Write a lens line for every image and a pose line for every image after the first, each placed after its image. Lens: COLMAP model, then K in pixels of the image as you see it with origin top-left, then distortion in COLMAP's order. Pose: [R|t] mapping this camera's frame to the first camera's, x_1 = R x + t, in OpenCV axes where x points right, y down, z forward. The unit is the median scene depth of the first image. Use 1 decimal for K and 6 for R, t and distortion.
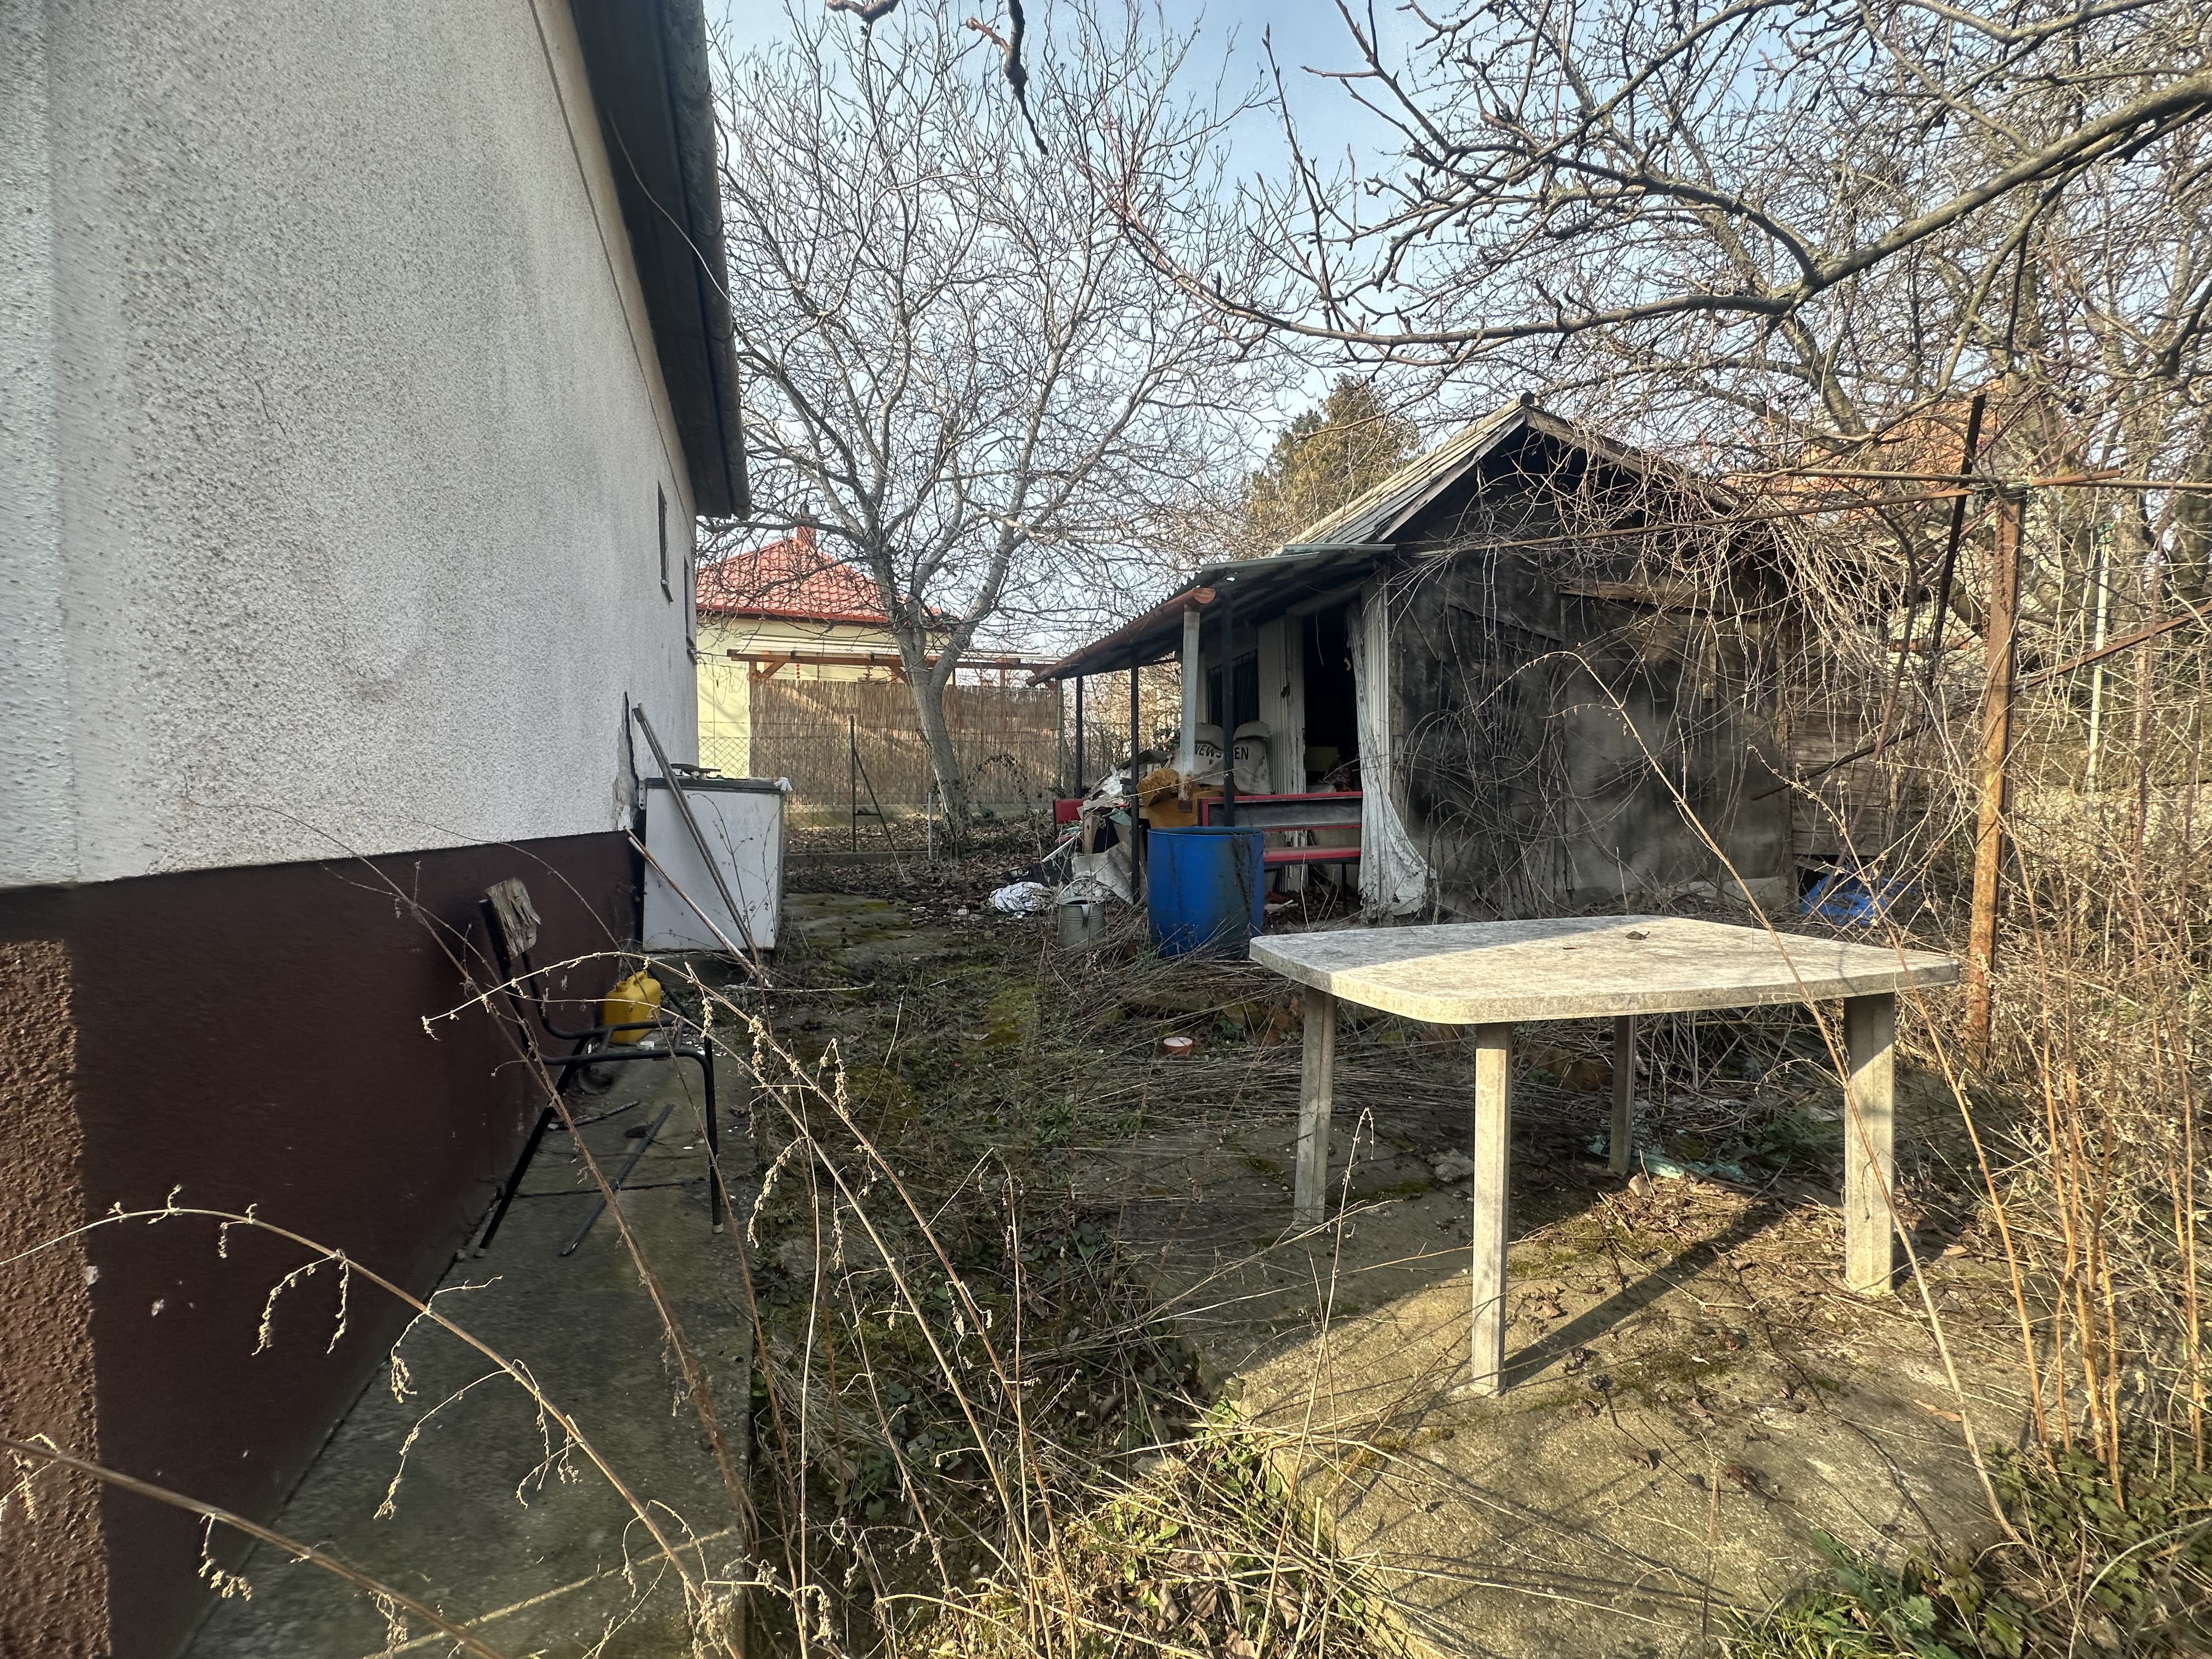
lens RADIAL K [[866.7, 0, 1107.9], [0, 866.7, 848.0], [0, 0, 1]] dist [-0.008047, 0.000677]
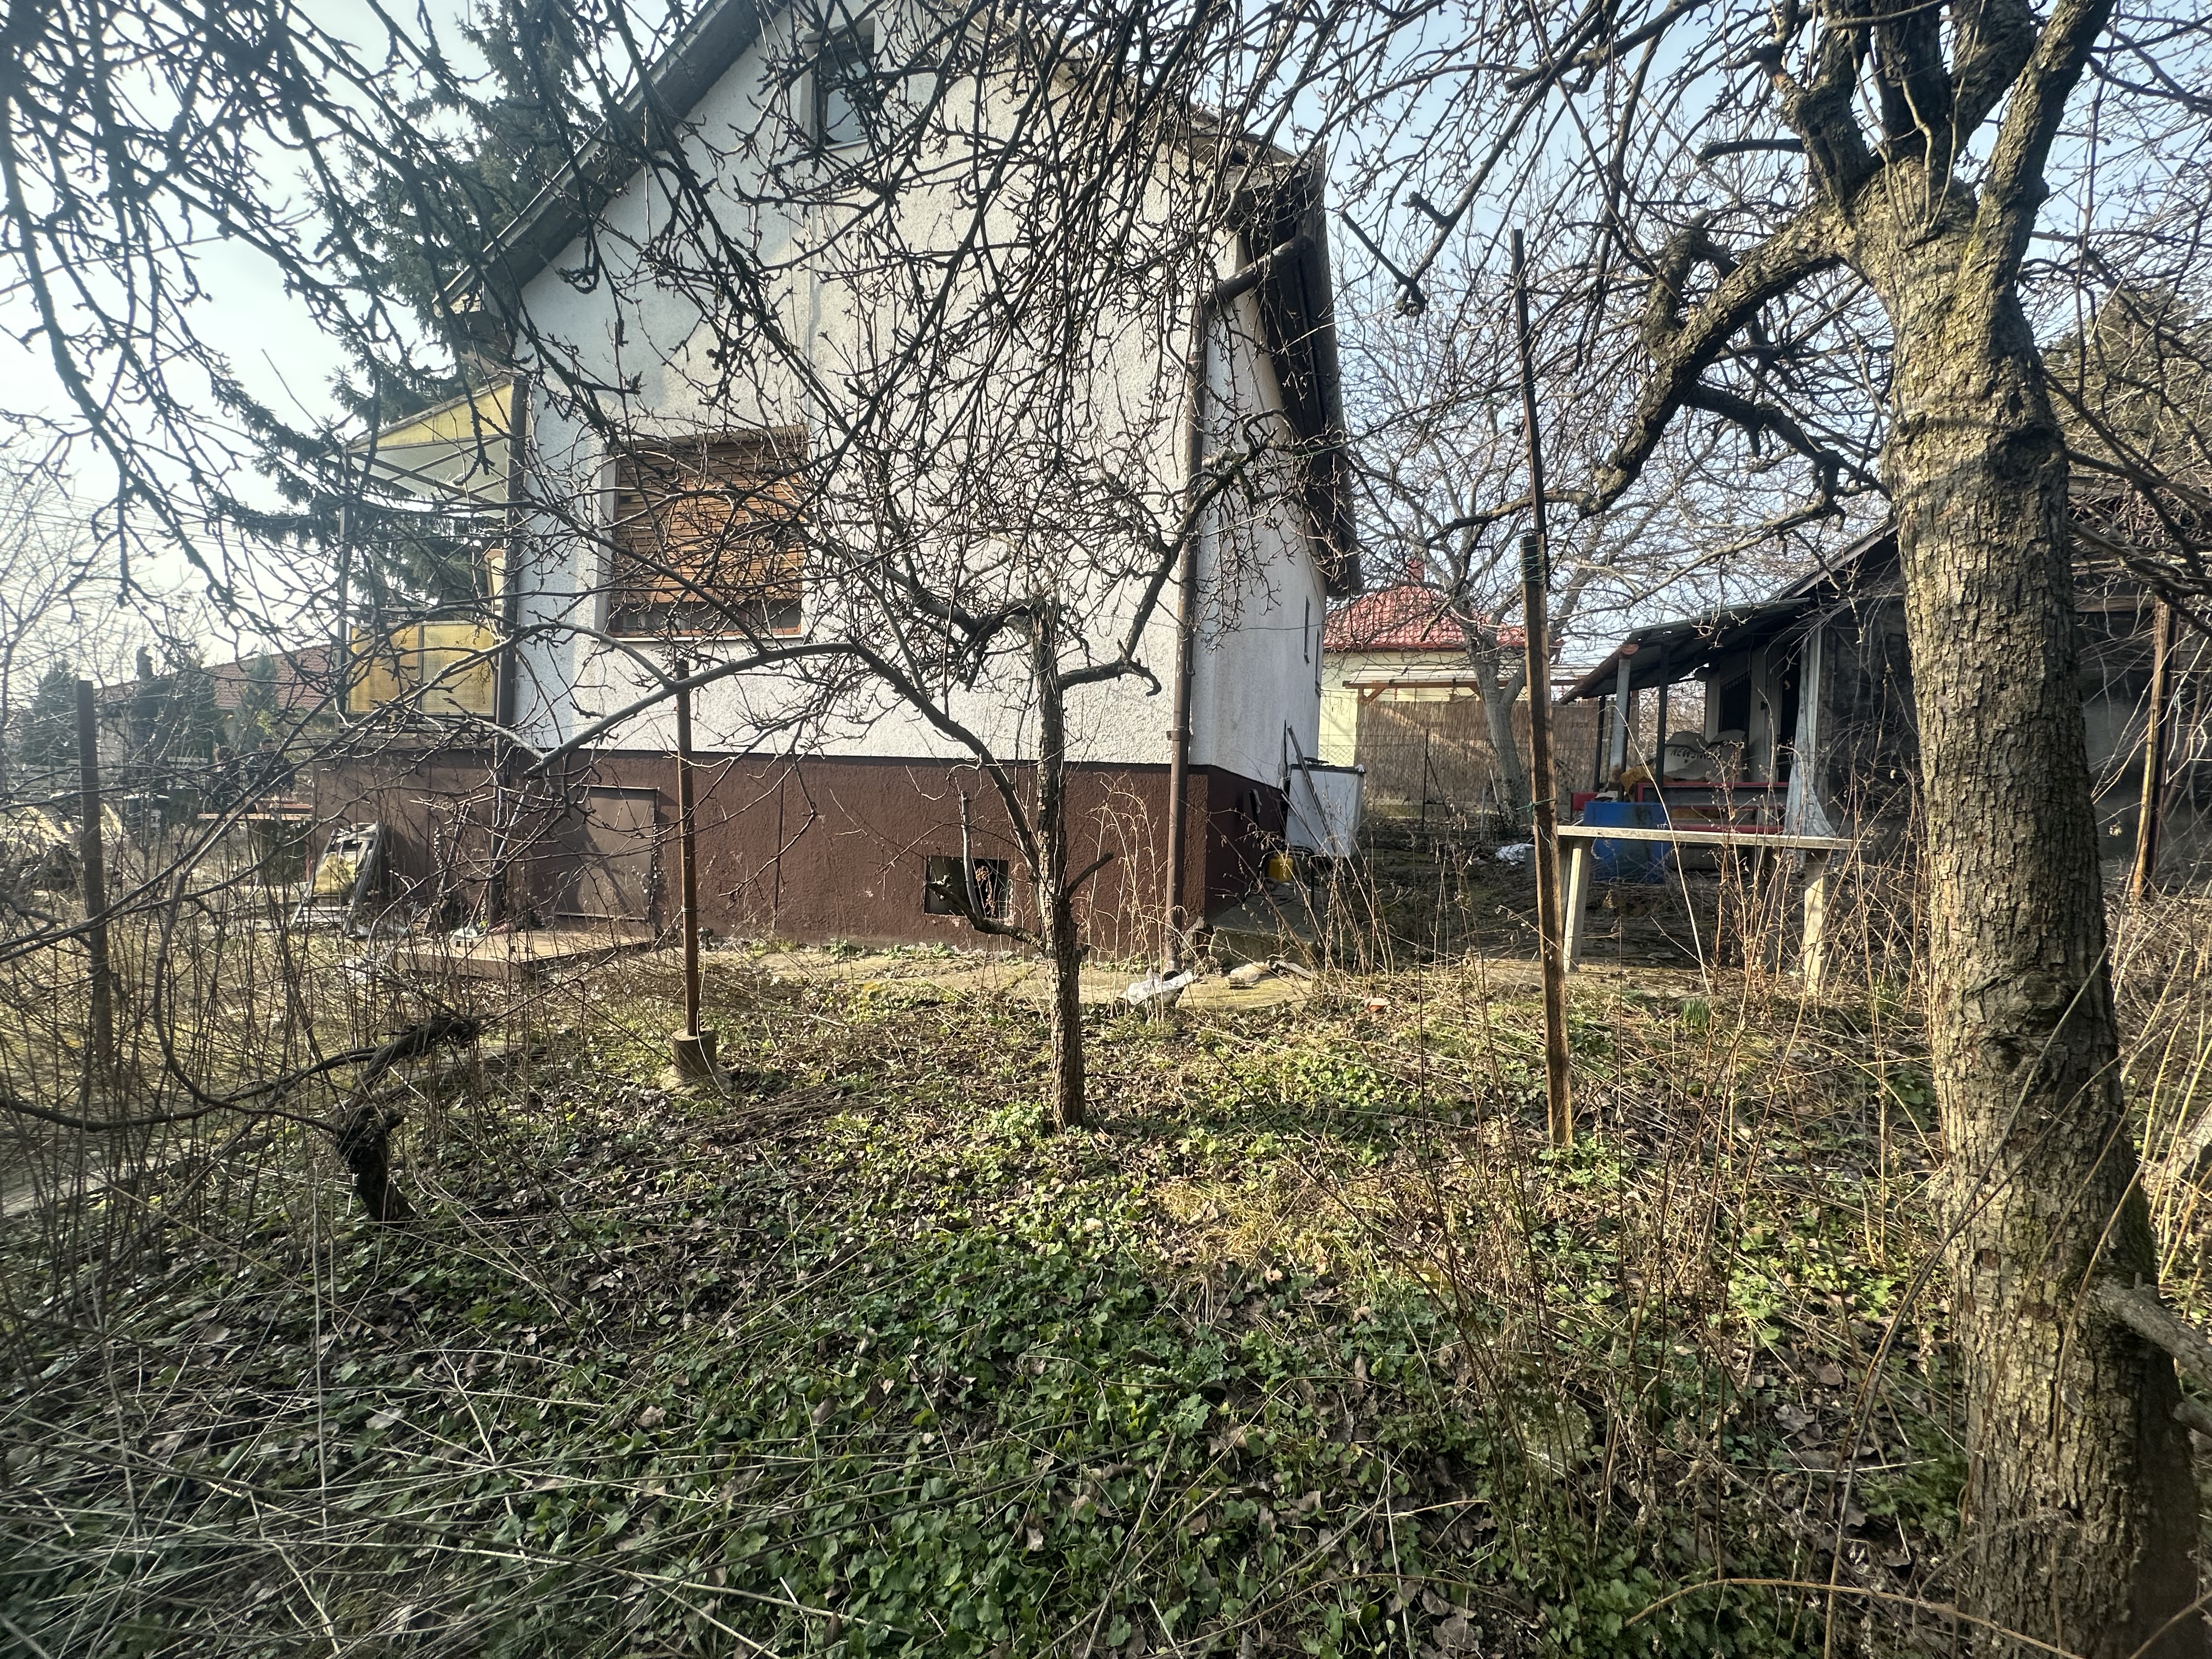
lens RADIAL K [[866.7, 0, 1096.3], [0, 866.7, 844.8], [0, 0, 1]] dist [-0.008047, 0.000677]
pose [[0.772480, 0.064597, -0.631745, 0.202994], [-0.075855, 0.997076, 0.009199, 0.064426], [0.630492, 0.040815, 0.775122, -0.430040]]
